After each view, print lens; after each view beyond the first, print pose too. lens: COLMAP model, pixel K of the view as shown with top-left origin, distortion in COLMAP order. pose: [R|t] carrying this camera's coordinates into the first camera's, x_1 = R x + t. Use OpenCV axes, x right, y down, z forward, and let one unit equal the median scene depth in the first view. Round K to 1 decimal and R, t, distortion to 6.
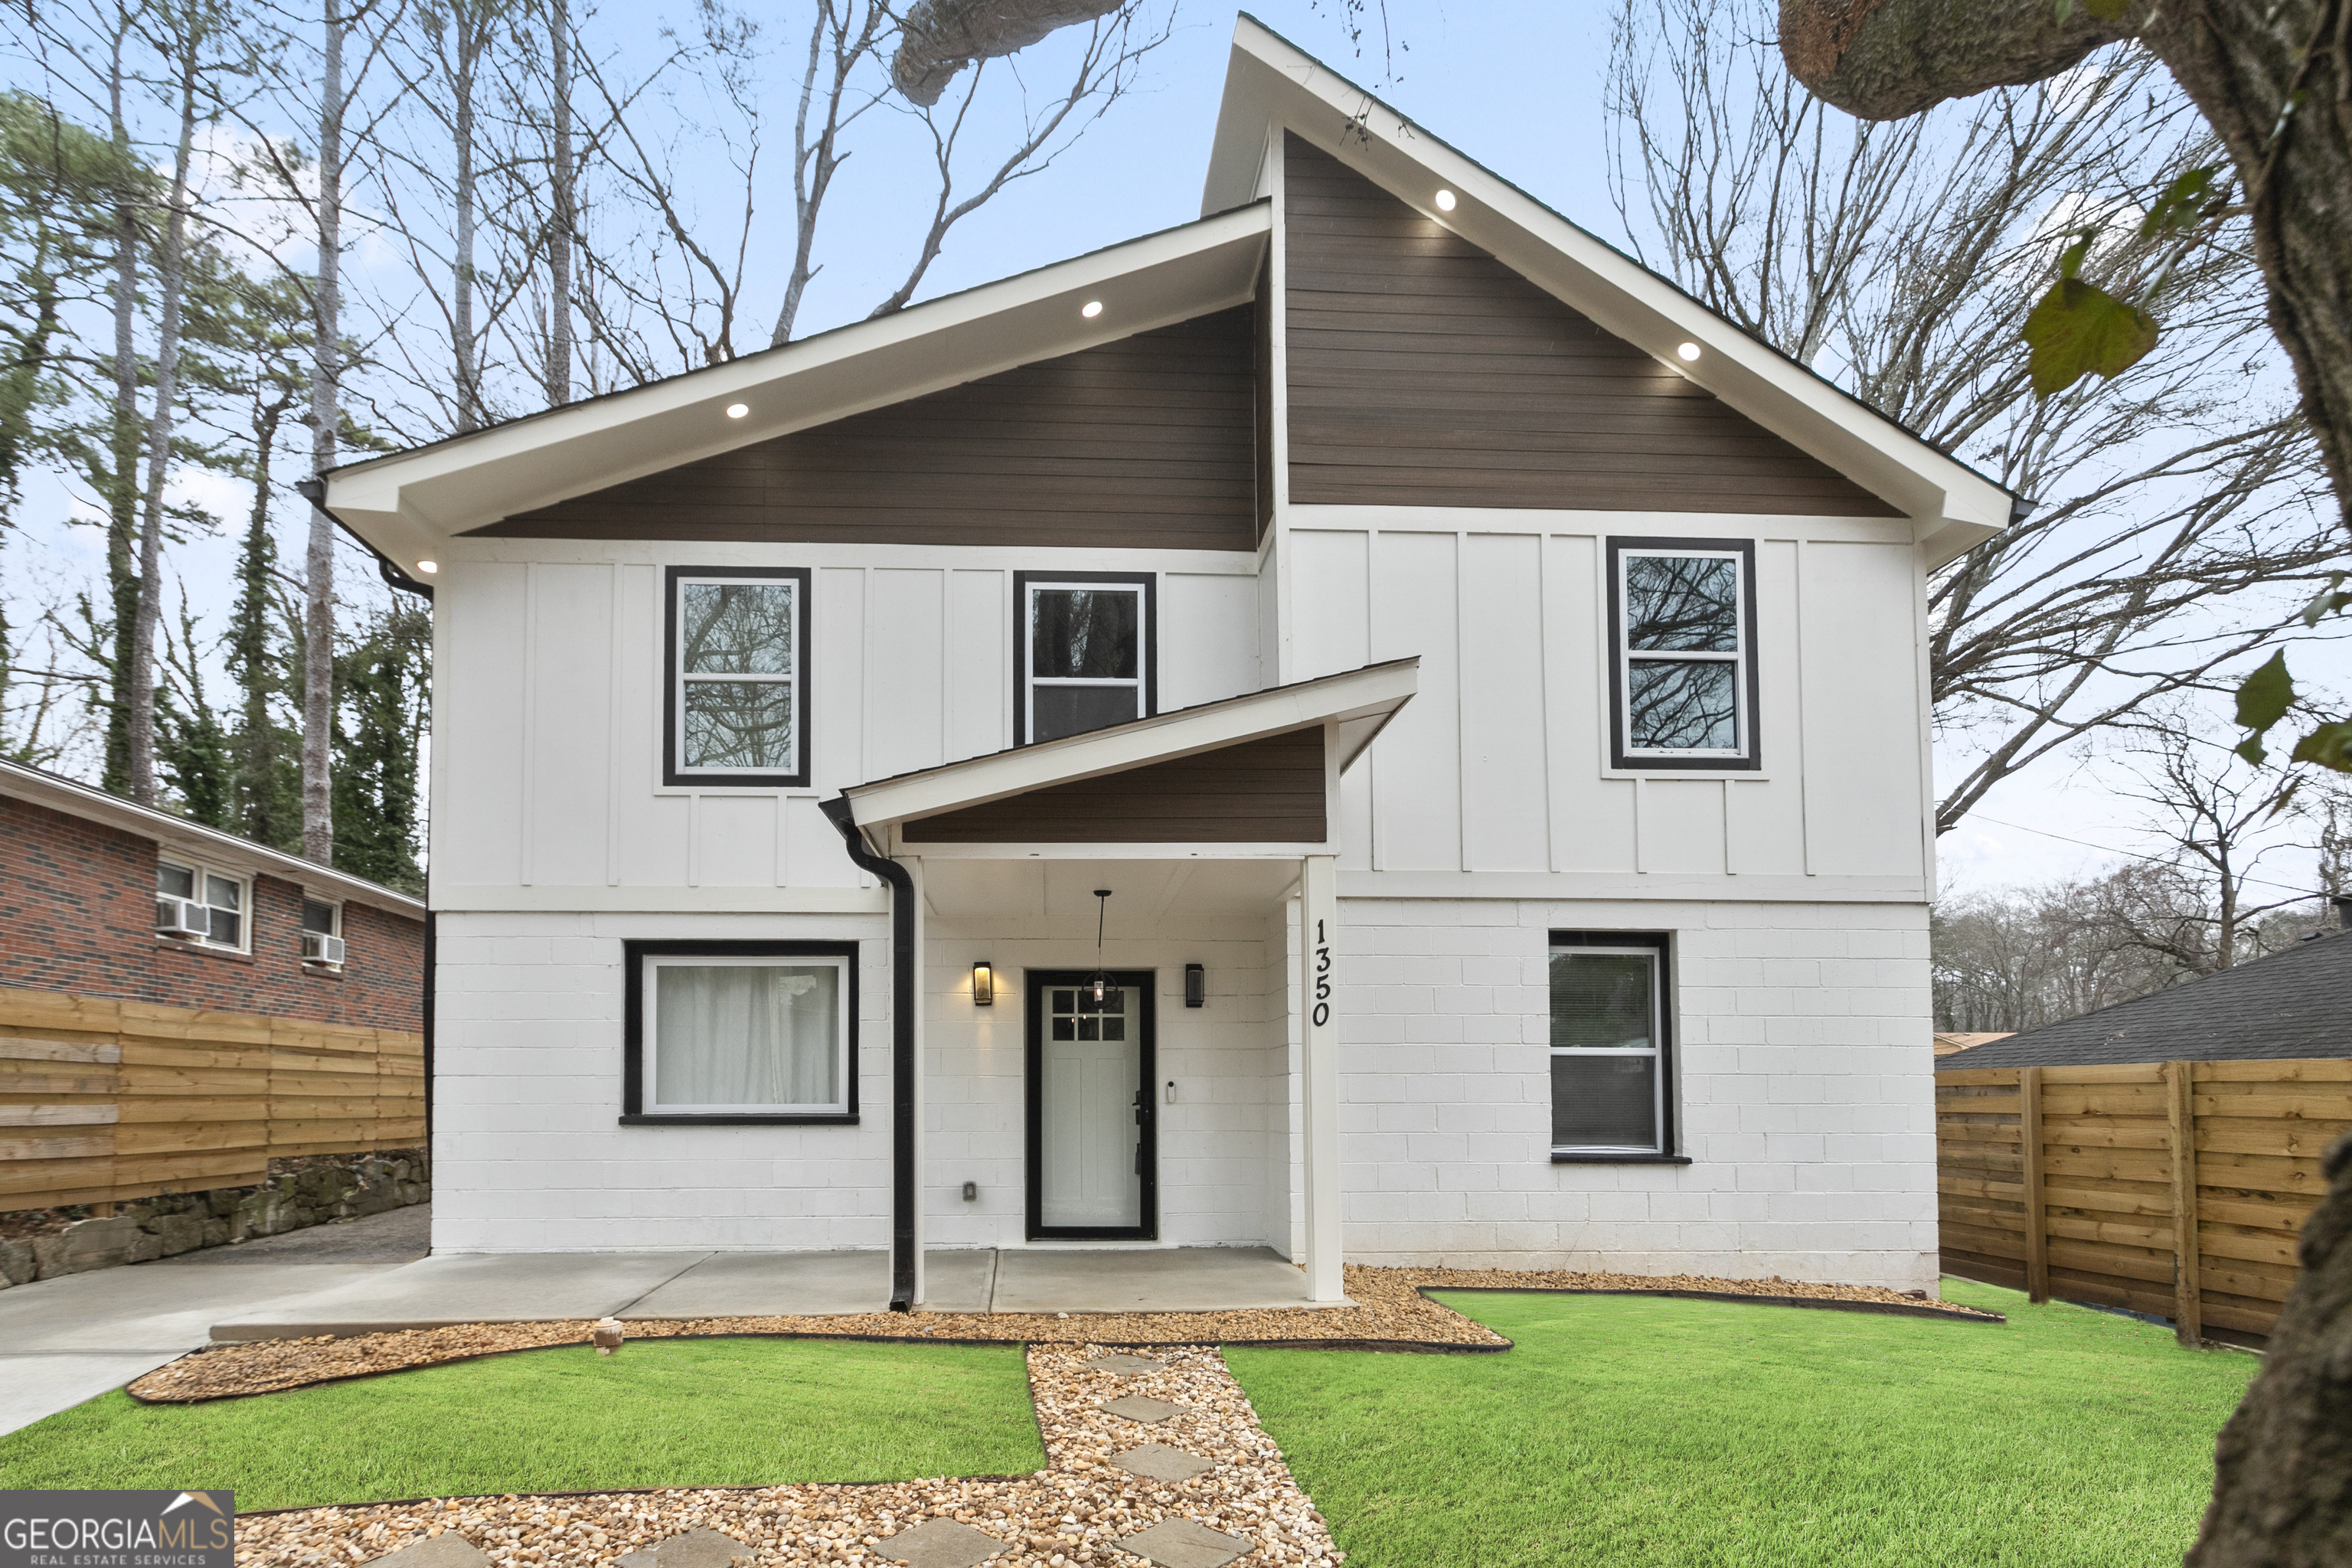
lens RADIAL K [[1116.0, 0, 1175.8], [0, 1116.0, 859.4], [0, 0, 1]] dist [-0.001342, -0.000848]
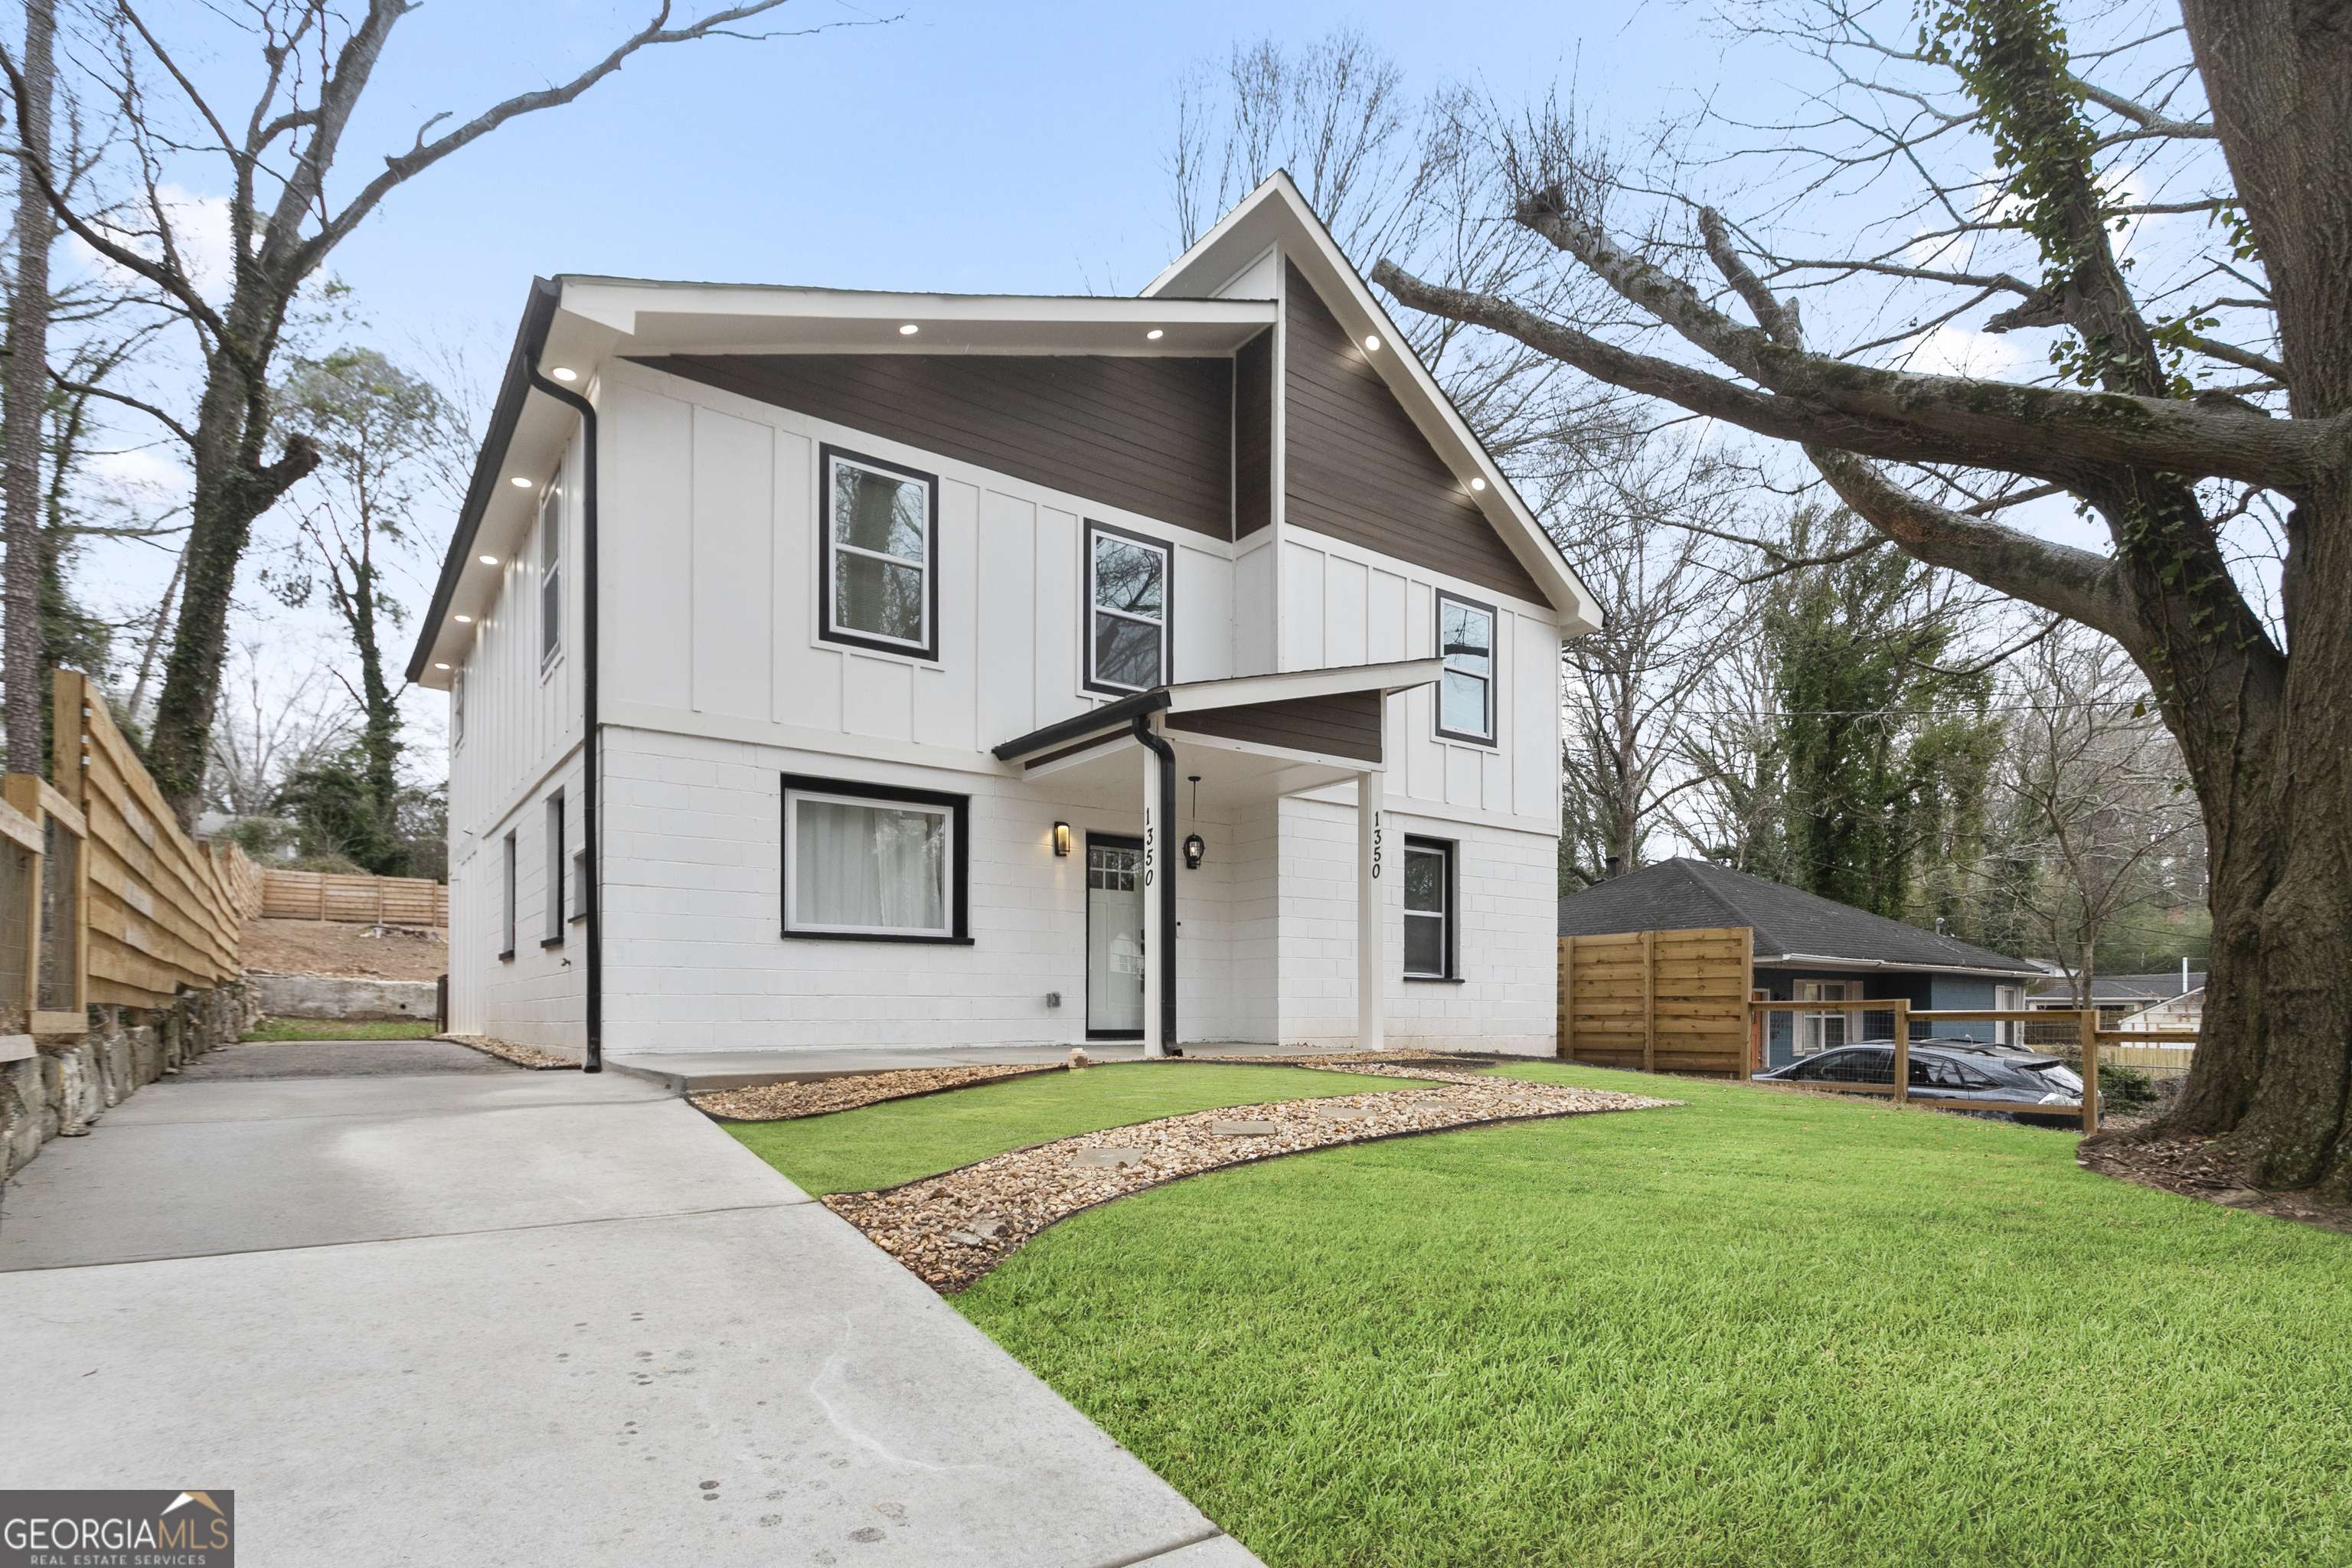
lens RADIAL K [[1137.9, 0, 1167.9], [0, 1137.9, 764.3], [0, 0, 1]] dist [-0.001327, -0.000195]
pose [[0.833895, 0.116629, 0.539460, -0.778474], [-0.107899, 0.993007, -0.047895, 0.076137], [-0.541273, -0.018268, 0.840648, -0.150910]]
